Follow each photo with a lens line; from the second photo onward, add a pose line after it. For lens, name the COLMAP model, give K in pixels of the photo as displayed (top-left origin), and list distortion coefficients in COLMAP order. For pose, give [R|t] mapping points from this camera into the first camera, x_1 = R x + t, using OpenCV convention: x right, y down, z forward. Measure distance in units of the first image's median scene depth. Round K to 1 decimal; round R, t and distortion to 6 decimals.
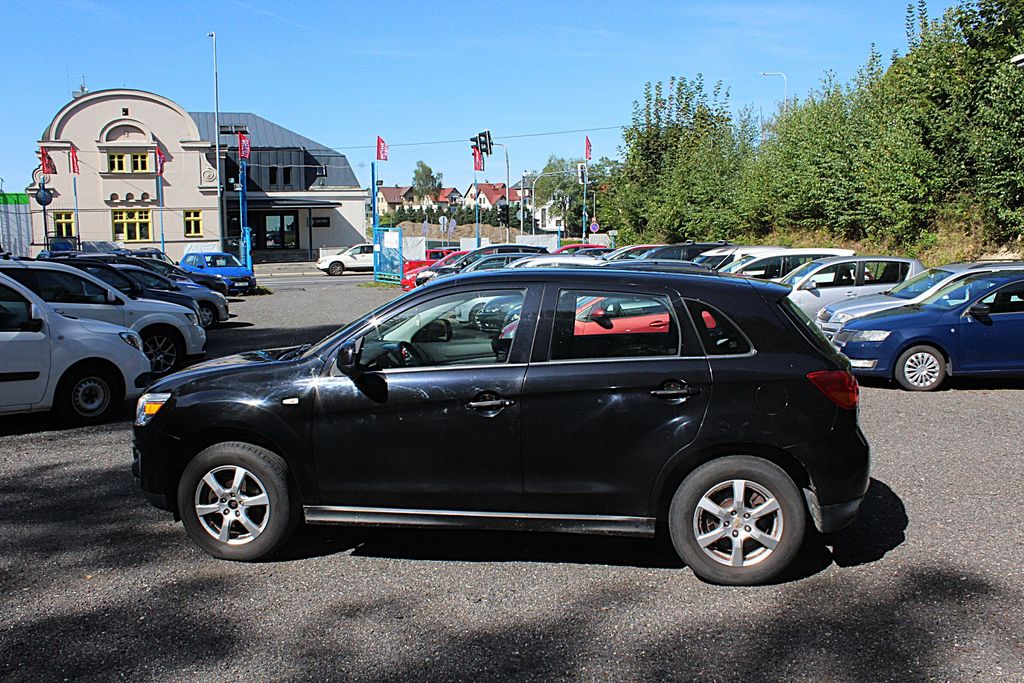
lens RADIAL K [[858.6, 0, 508.5], [0, 858.6, 343.1], [0, 0, 1]] dist [-0.158094, 0.135008]
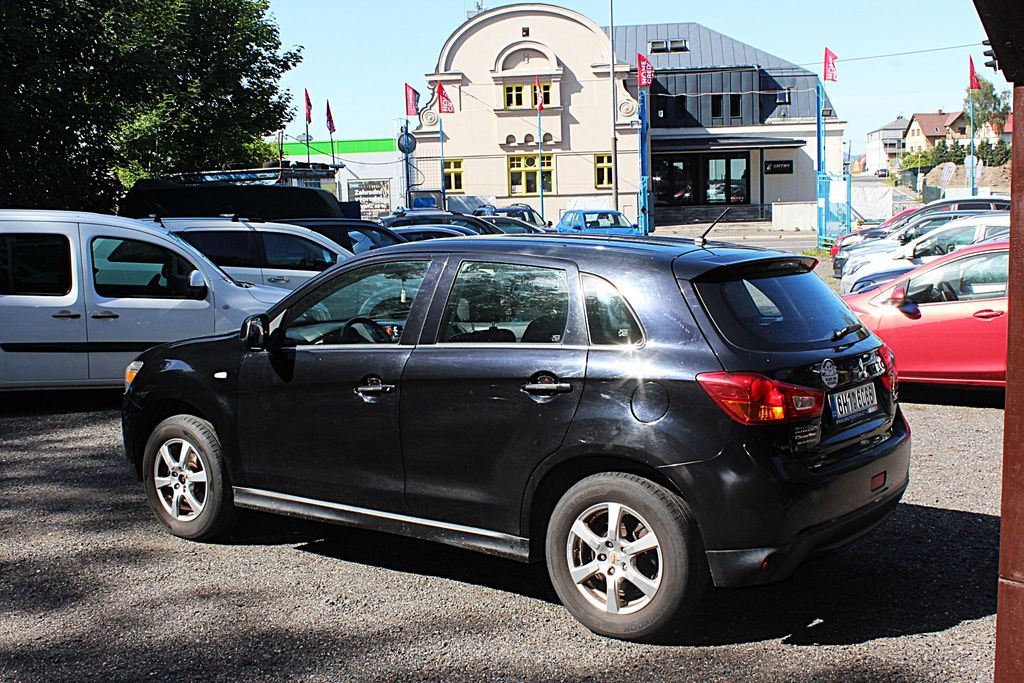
lens RADIAL K [[1178.3, 0, 513.0], [0, 1178.3, 338.2], [0, 0, 1]] dist [-0.072631, 0.000000]
pose [[0.885190, 0.040417, -0.463471, 0.140141], [-0.038289, 0.999169, 0.014005, -0.000891], [0.463651, 0.005349, 0.886002, -0.004088]]
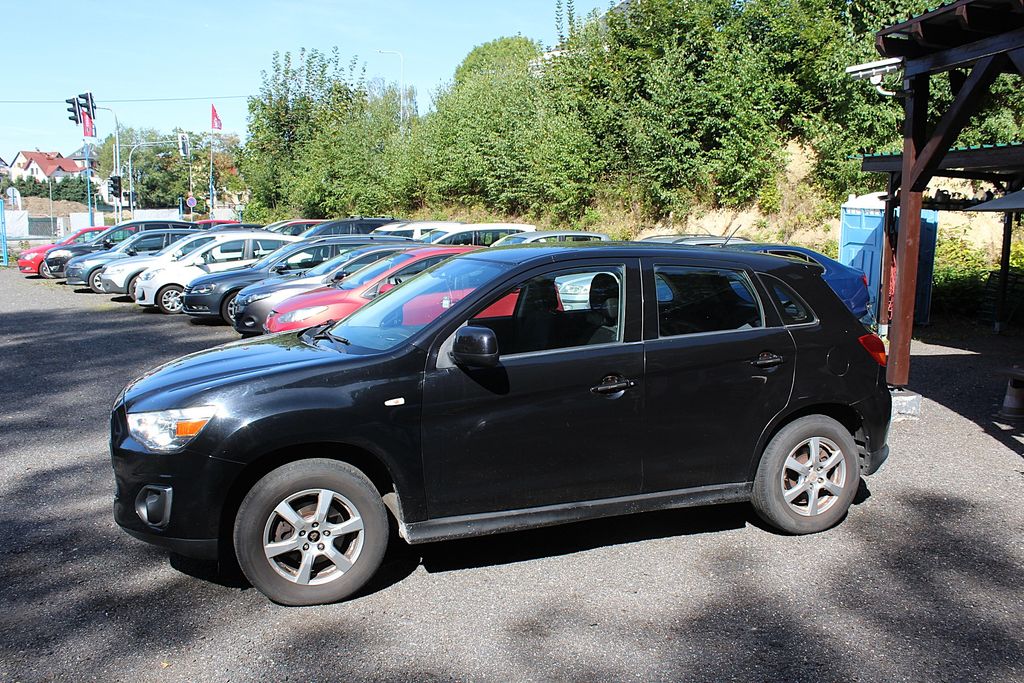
lens RADIAL K [[858.6, 0, 505.1], [0, 858.6, 342.7], [0, 0, 1]] dist [-0.158094, 0.135008]
pose [[0.882386, -0.052848, 0.467549, -0.119297], [0.039760, 0.998493, 0.037824, -0.003688], [-0.468843, -0.014785, 0.883158, 0.045187]]
